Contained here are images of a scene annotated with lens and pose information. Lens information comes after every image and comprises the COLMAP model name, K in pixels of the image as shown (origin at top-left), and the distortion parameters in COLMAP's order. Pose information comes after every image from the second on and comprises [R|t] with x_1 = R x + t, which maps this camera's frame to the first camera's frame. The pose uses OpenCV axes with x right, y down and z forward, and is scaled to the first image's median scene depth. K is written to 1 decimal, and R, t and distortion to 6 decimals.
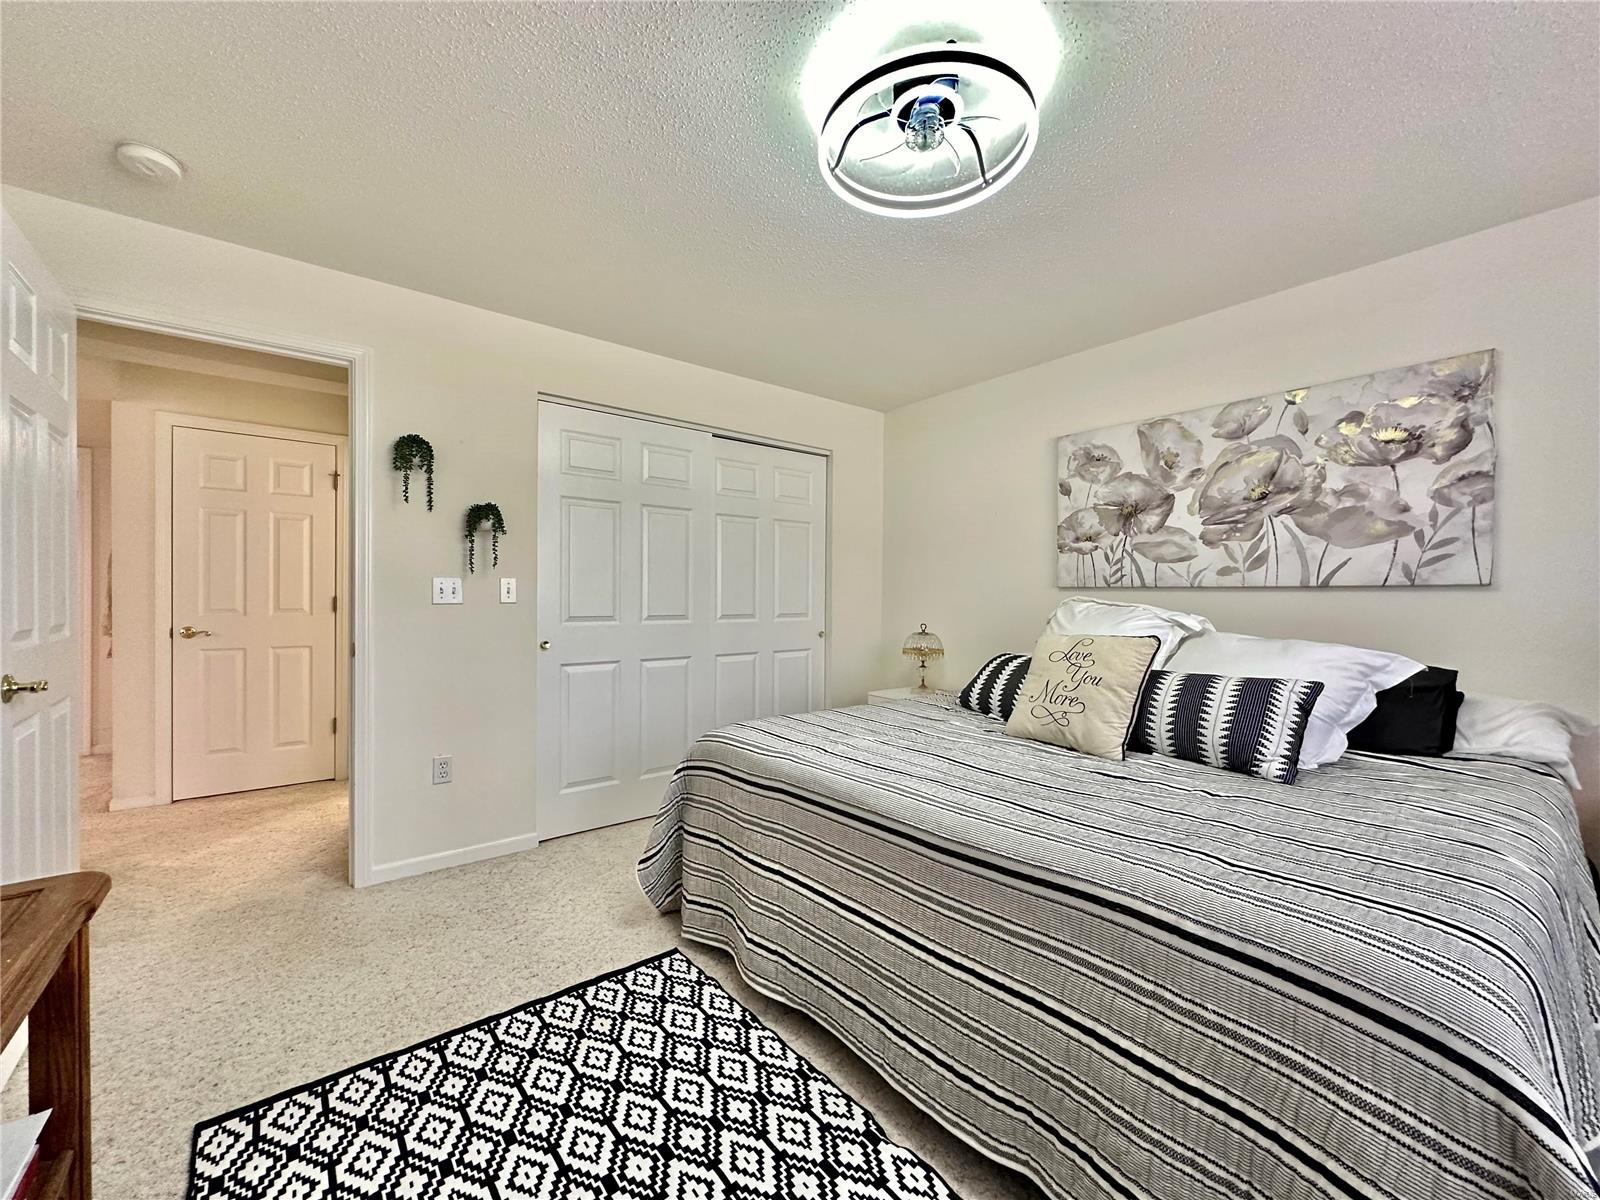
lens RADIAL K [[635.9, 0, 803.5], [0, 635.9, 601.4], [0, 0, 1]] dist [-0.001369, -0.001004]
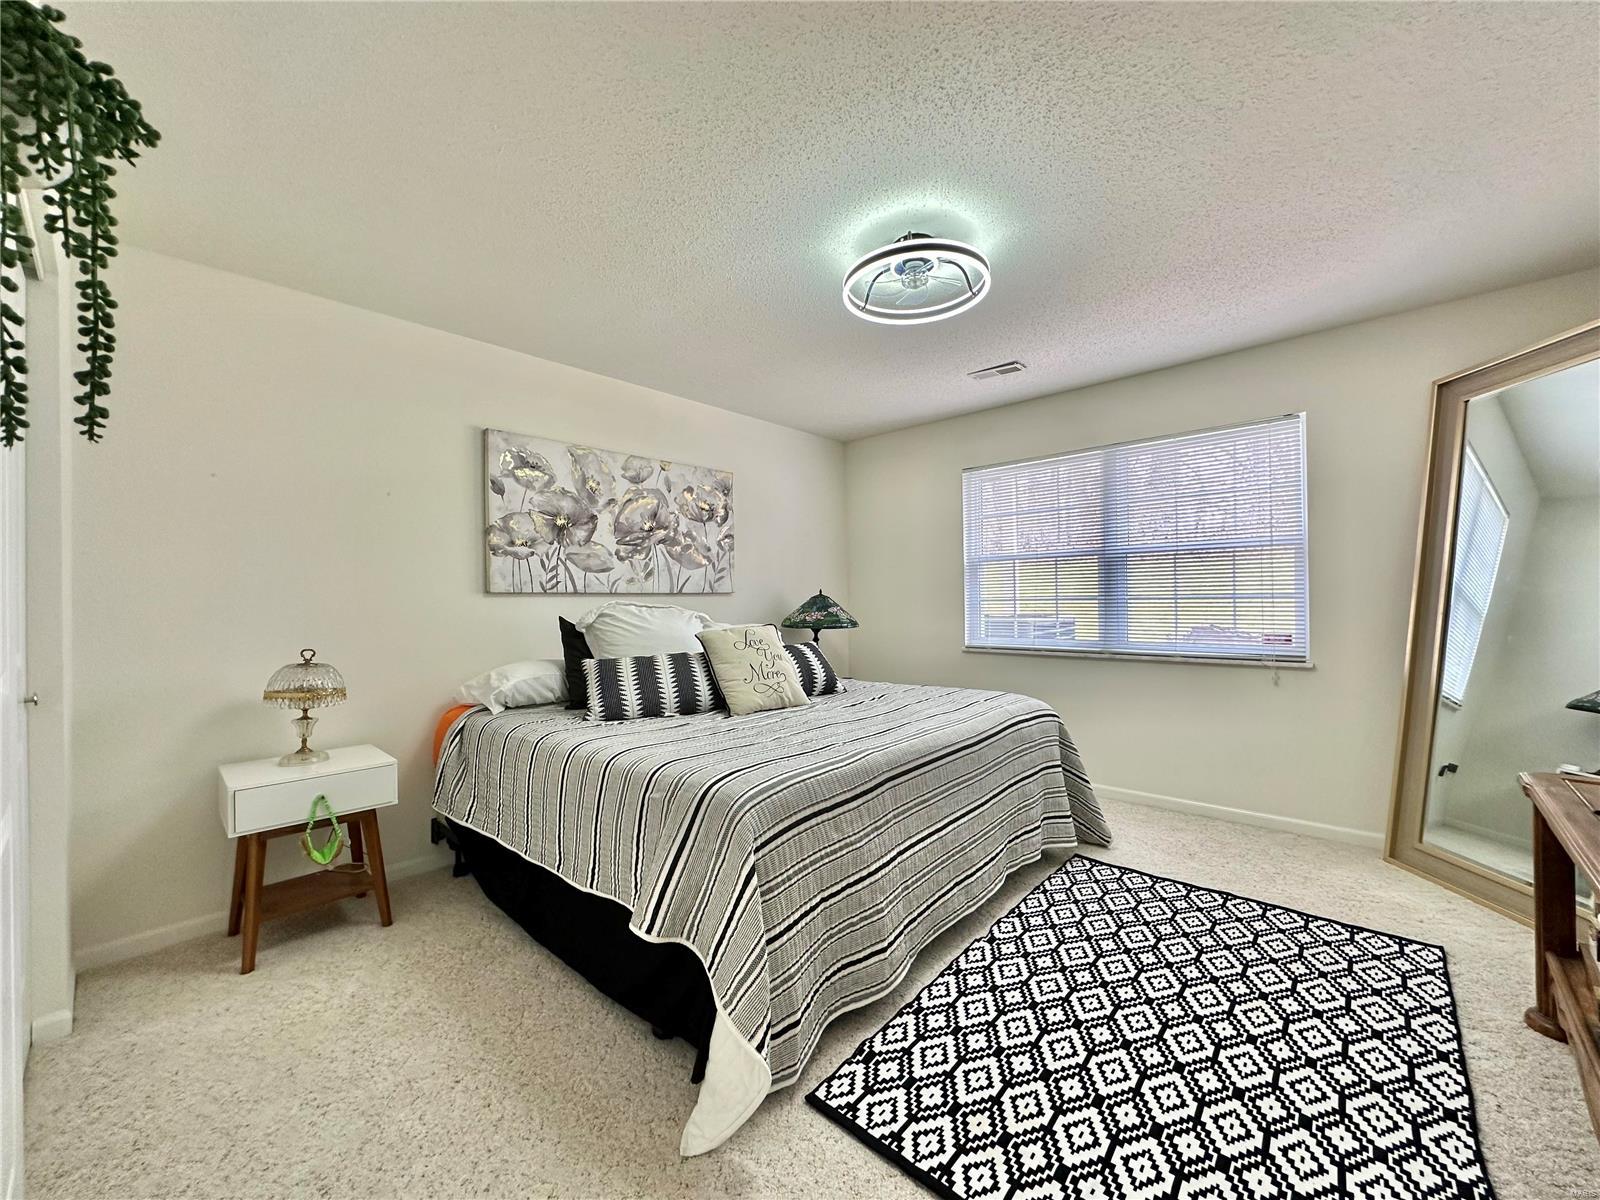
lens RADIAL K [[635.9, 0, 804.7], [0, 635.9, 593.8], [0, 0, 1]] dist [-0.001369, -0.001004]
pose [[-0.154201, 0.010082, 0.987988, -0.703545], [0.025499, 0.999655, -0.006222, -0.004346], [-0.987710, 0.024234, -0.154405, 0.860158]]
